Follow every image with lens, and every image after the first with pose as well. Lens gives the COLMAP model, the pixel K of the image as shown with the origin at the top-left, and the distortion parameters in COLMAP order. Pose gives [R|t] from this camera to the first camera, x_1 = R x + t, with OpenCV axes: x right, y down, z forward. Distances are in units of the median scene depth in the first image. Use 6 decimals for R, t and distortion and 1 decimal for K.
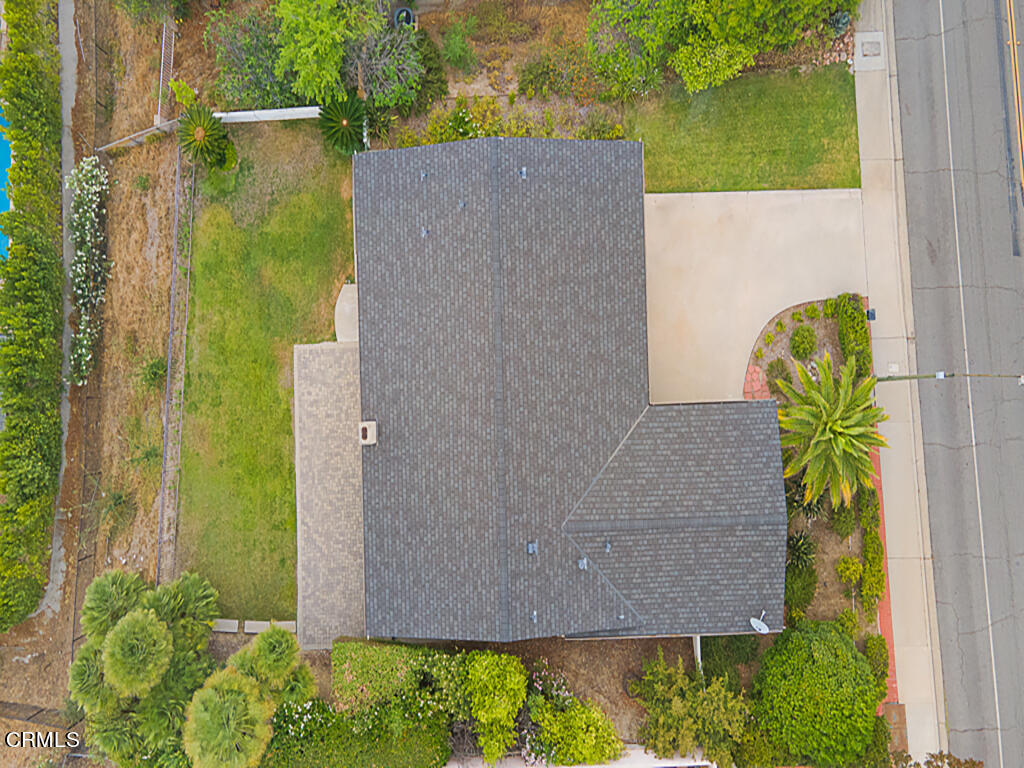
lens RADIAL K [[730.8, 0, 505.9], [0, 730.8, 358.3], [0, 0, 1]] dist [0.042242, -0.000146]
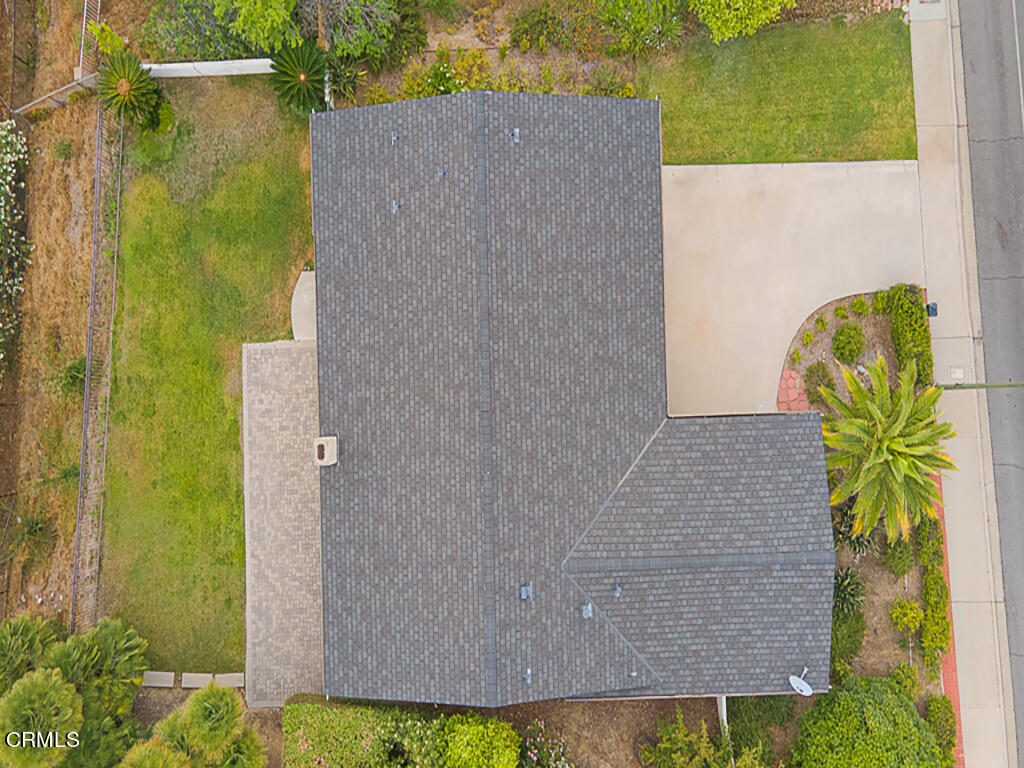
lens RADIAL K [[731.5, 0, 503.9], [0, 731.5, 346.9], [0, 0, 1]] dist [0.025359, 0.034690]
pose [[0.999990, 0.003251, 0.002967, 0.007992], [-0.003215, 0.999924, -0.011890, -0.005778], [-0.003005, 0.011880, 0.999925, 0.170296]]
